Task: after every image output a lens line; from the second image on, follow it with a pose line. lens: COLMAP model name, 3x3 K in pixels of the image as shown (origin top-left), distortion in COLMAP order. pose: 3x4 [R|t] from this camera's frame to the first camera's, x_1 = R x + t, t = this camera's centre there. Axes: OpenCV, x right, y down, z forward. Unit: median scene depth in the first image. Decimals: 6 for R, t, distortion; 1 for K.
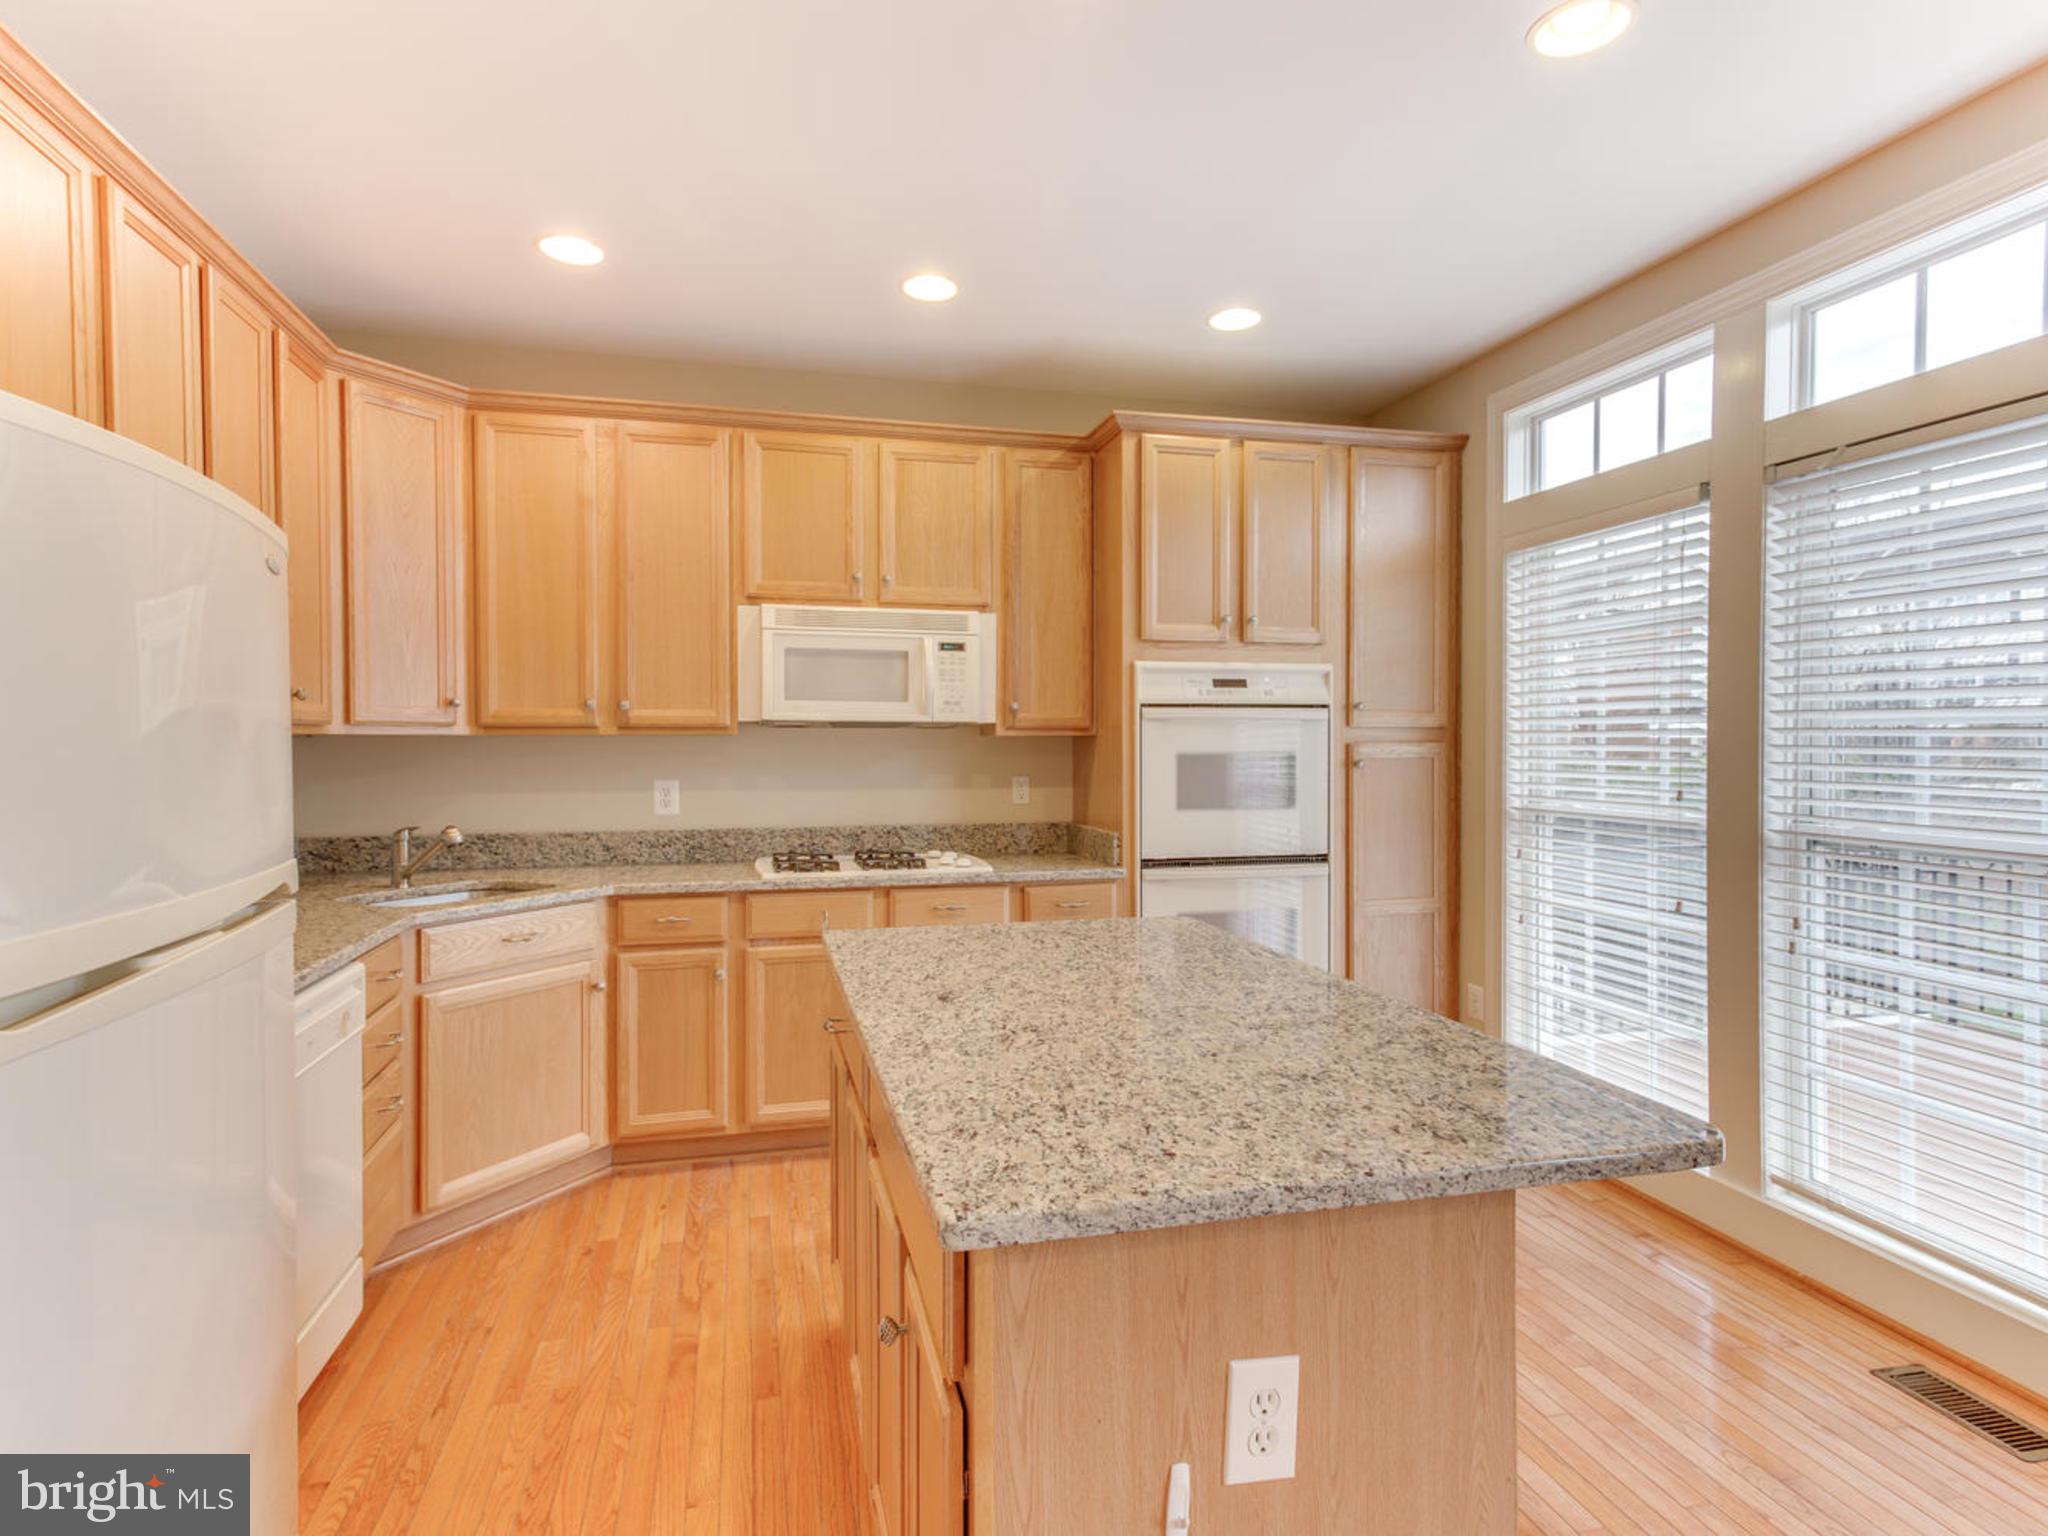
lens RADIAL K [[1089.4, 0, 1011.0], [0, 1089.4, 753.2], [0, 0, 1]] dist [0.017109, 0.006002]
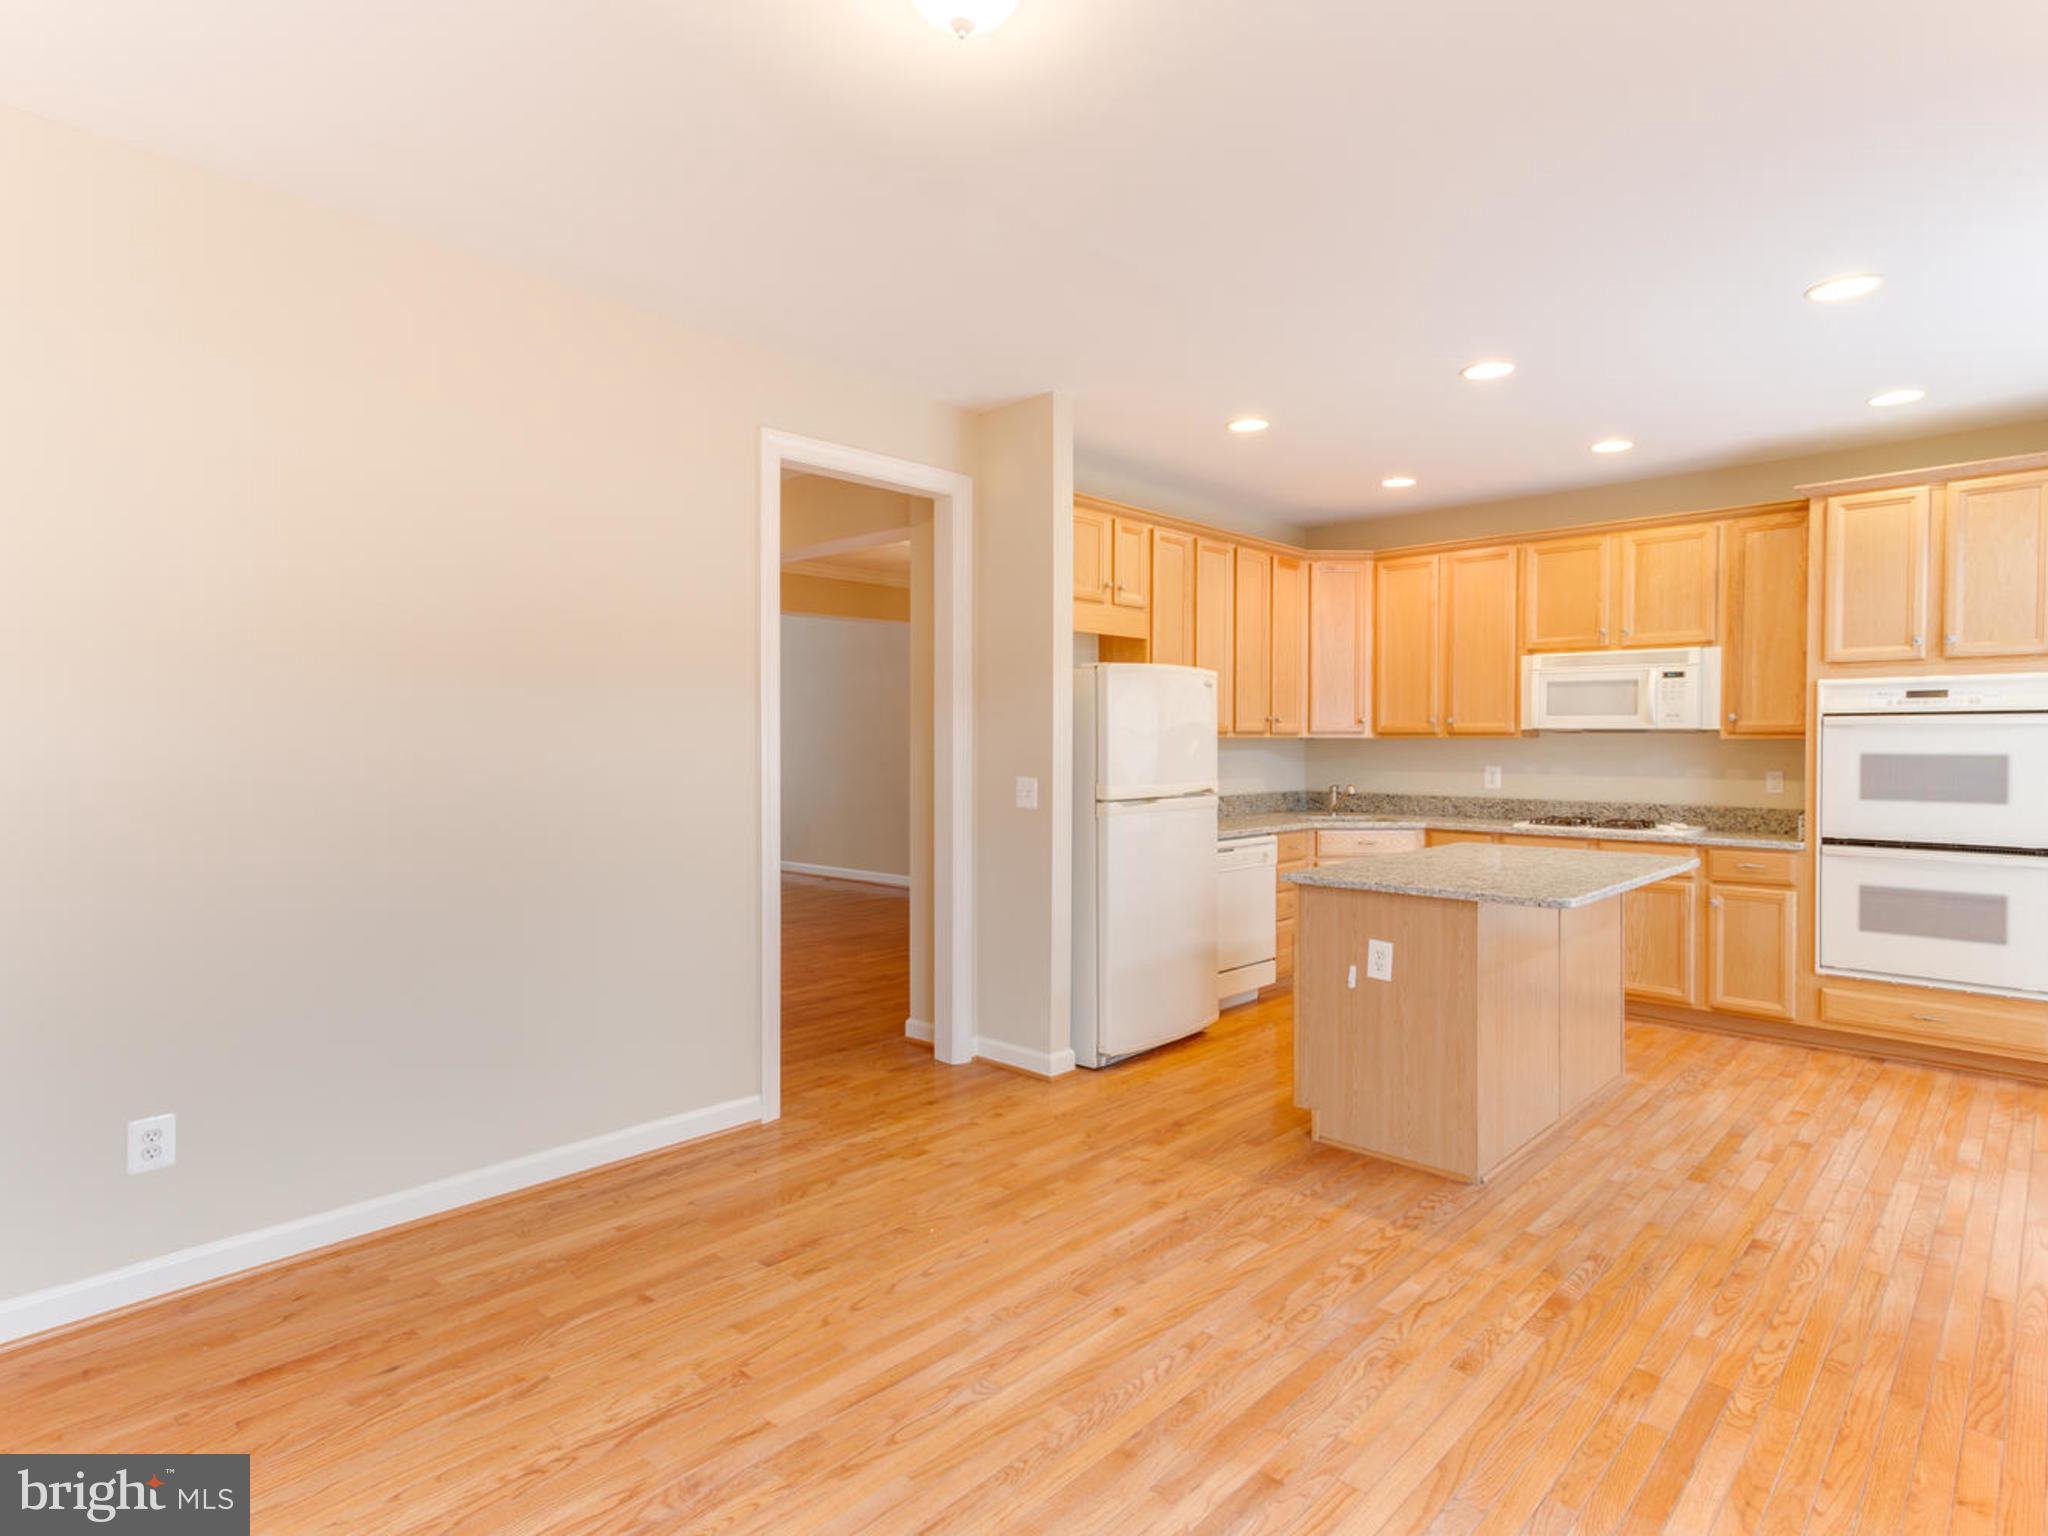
lens RADIAL K [[1089.4, 0, 1011.0], [0, 1089.4, 753.2], [0, 0, 1]] dist [0.017109, 0.006002]
pose [[0.537682, 0.012742, -0.843051, 0.679893], [-0.011716, 0.999902, 0.007640, 0.001525], [0.843066, 0.005769, 0.537779, -0.466570]]
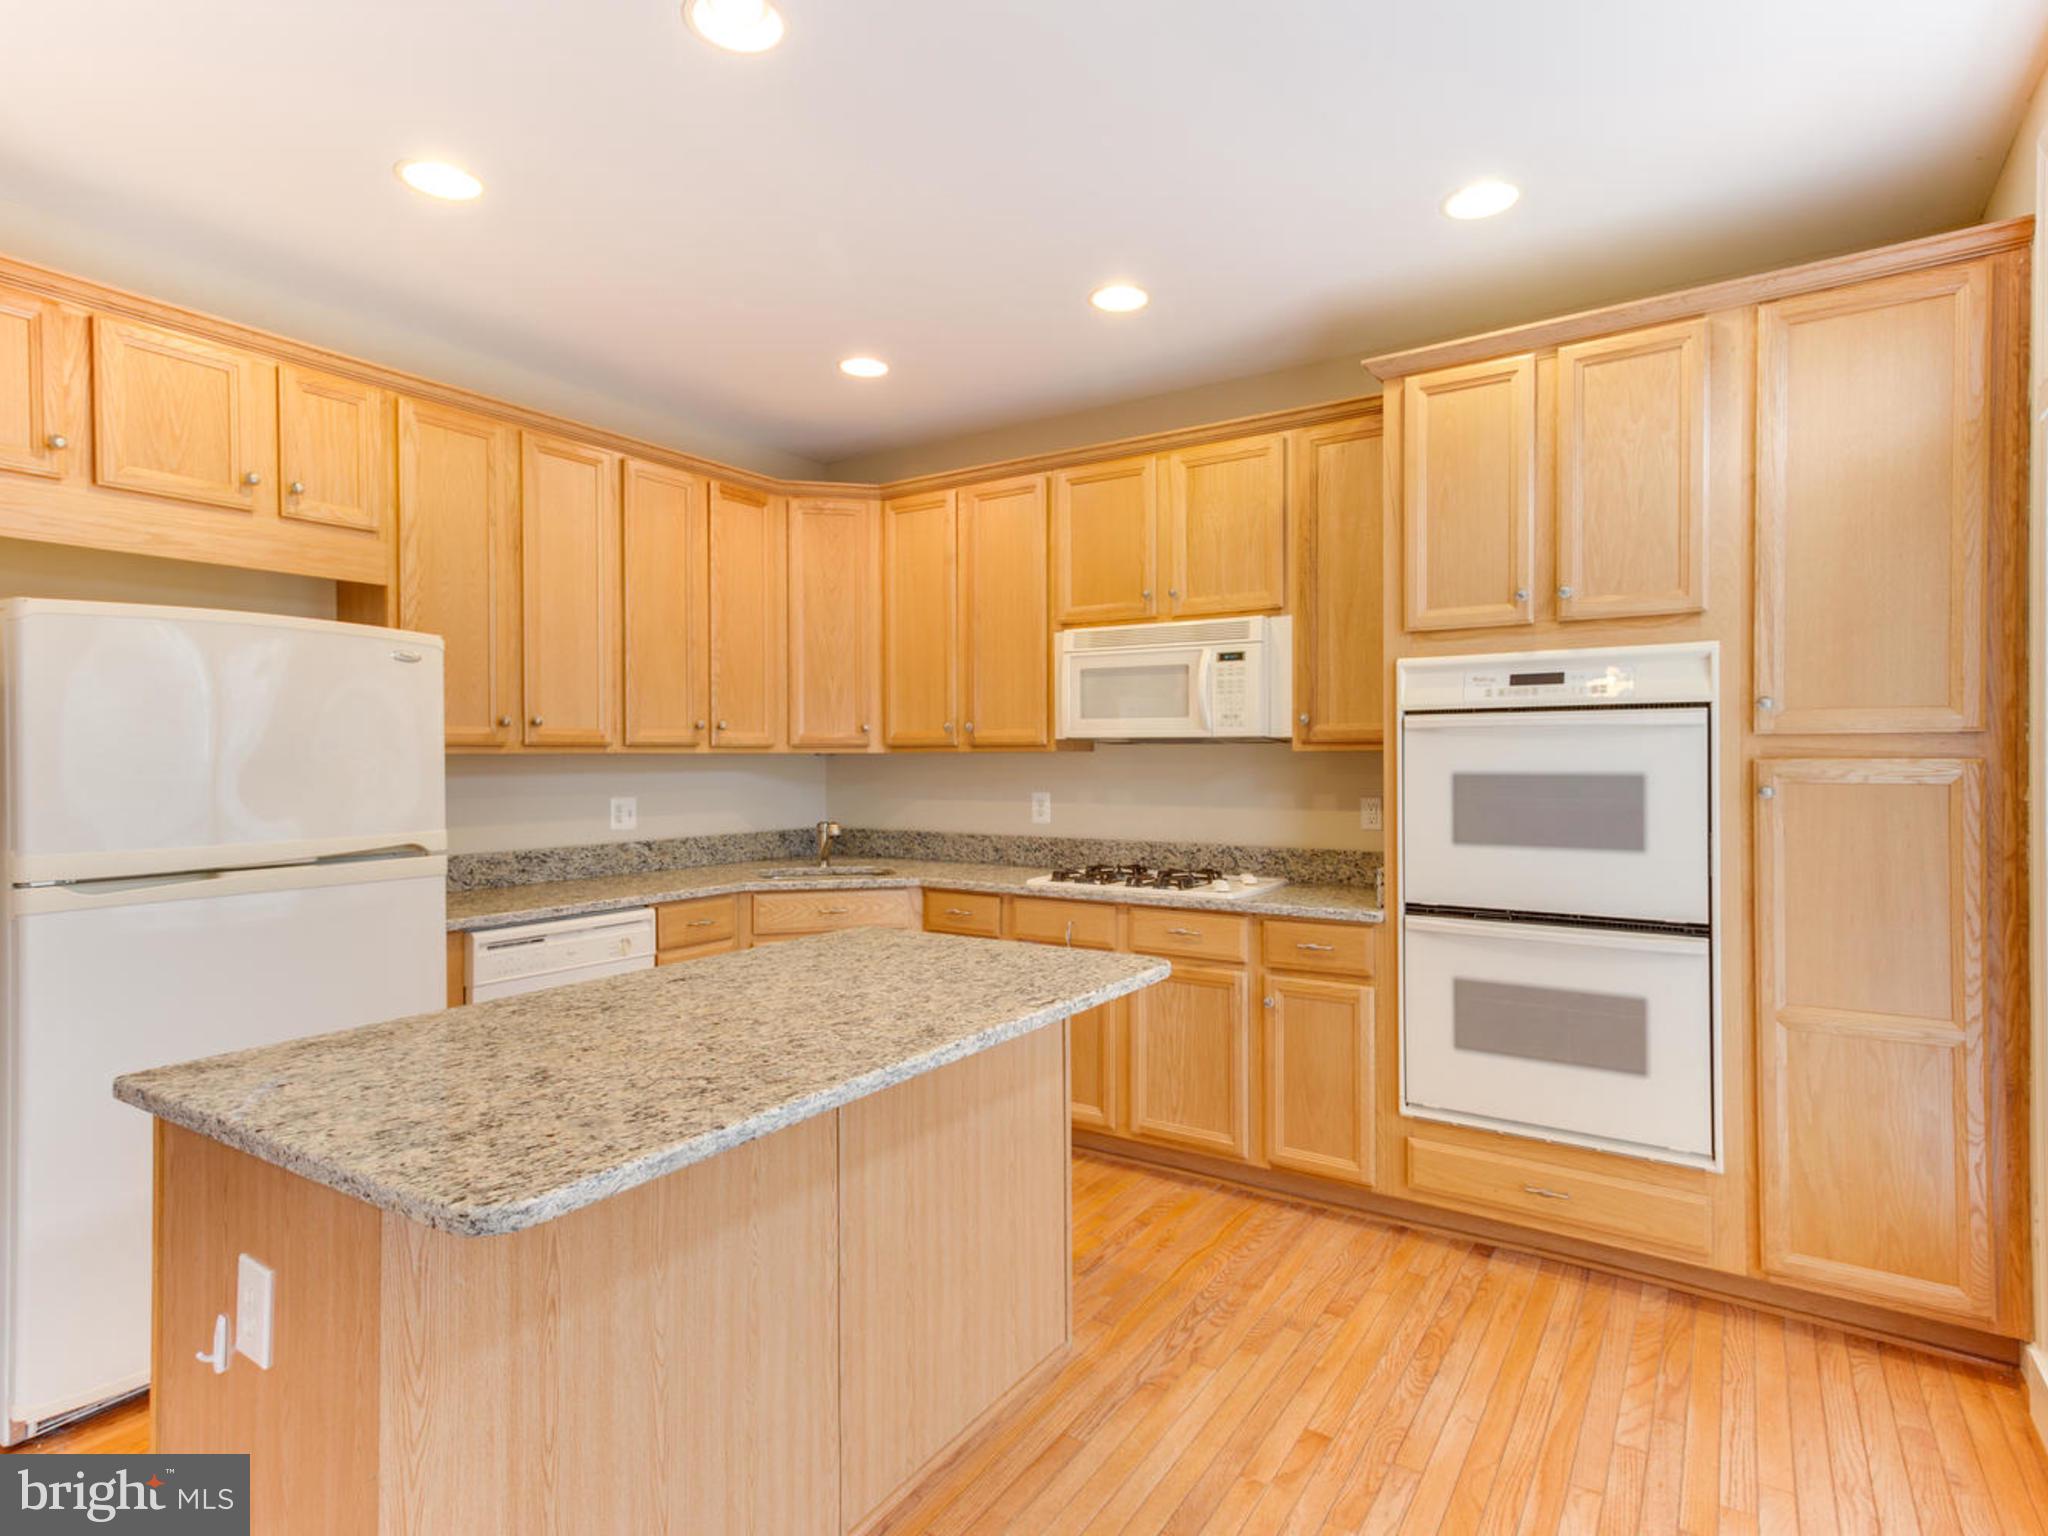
lens RADIAL K [[1089.4, 0, 1011.0], [0, 1089.4, 753.2], [0, 0, 1]] dist [0.017109, 0.006002]
pose [[0.675247, -0.004273, -0.737579, 0.516304], [-0.004638, 0.999939, -0.010038, -0.004259], [0.737577, 0.010199, 0.675186, 0.232057]]
